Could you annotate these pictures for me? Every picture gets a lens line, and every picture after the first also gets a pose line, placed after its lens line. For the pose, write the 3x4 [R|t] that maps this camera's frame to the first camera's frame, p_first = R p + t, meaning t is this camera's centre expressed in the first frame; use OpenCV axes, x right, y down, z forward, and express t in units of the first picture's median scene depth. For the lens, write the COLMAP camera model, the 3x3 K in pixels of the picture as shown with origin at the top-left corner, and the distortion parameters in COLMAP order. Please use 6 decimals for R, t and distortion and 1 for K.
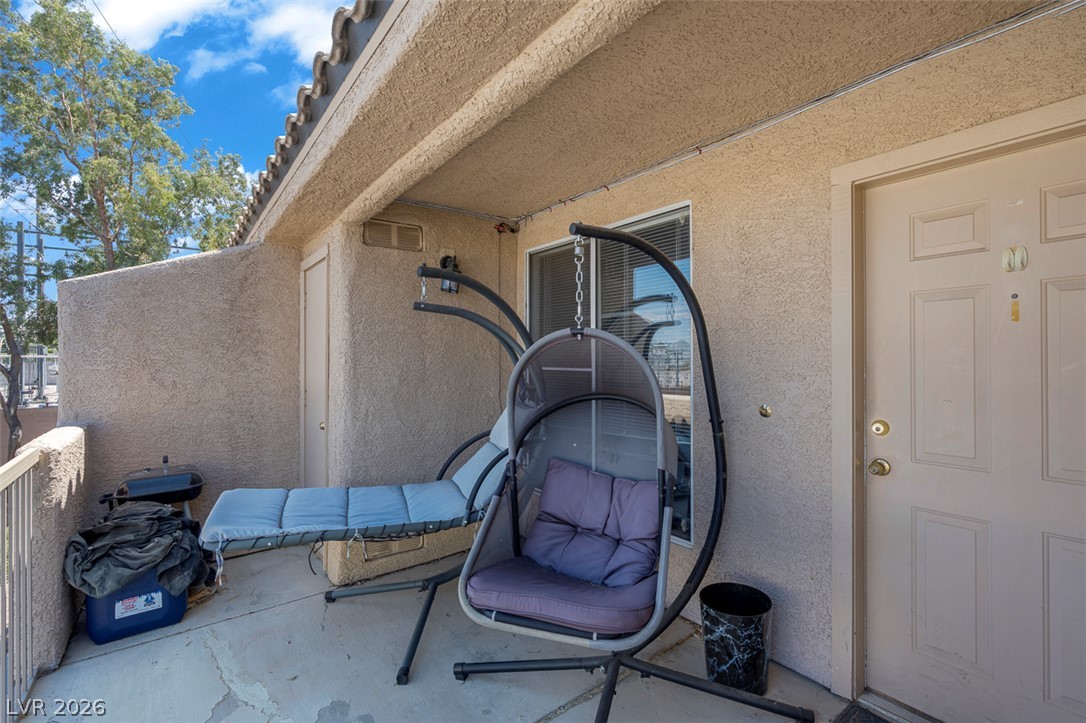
lens RADIAL K [[505.2, 0, 543.0], [0, 505.2, 361.5], [0, 0, 1]] dist [-0.001590, -0.000133]
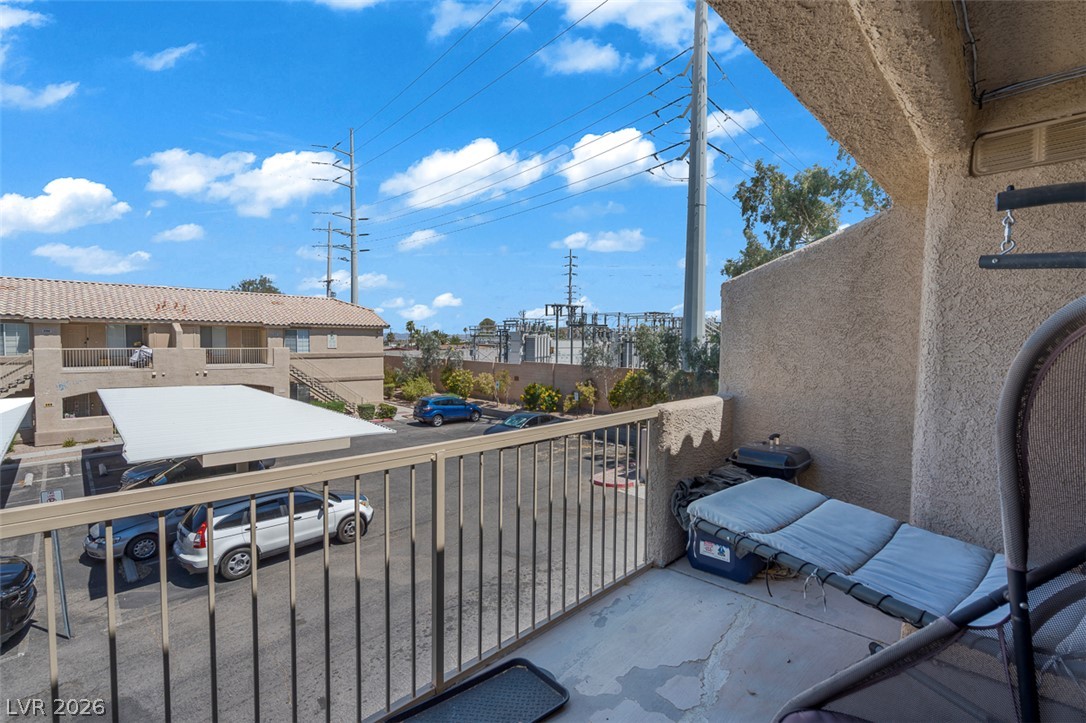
lens RADIAL K [[496.7, 0, 543.0], [0, 496.7, 361.5], [0, 0, 1]] dist [-0.002002, -0.000160]
pose [[0.140459, 0.047024, -0.988969, 0.231285], [-0.010890, 0.998884, 0.045948, -0.012123], [0.990027, 0.004316, 0.140815, 0.354228]]
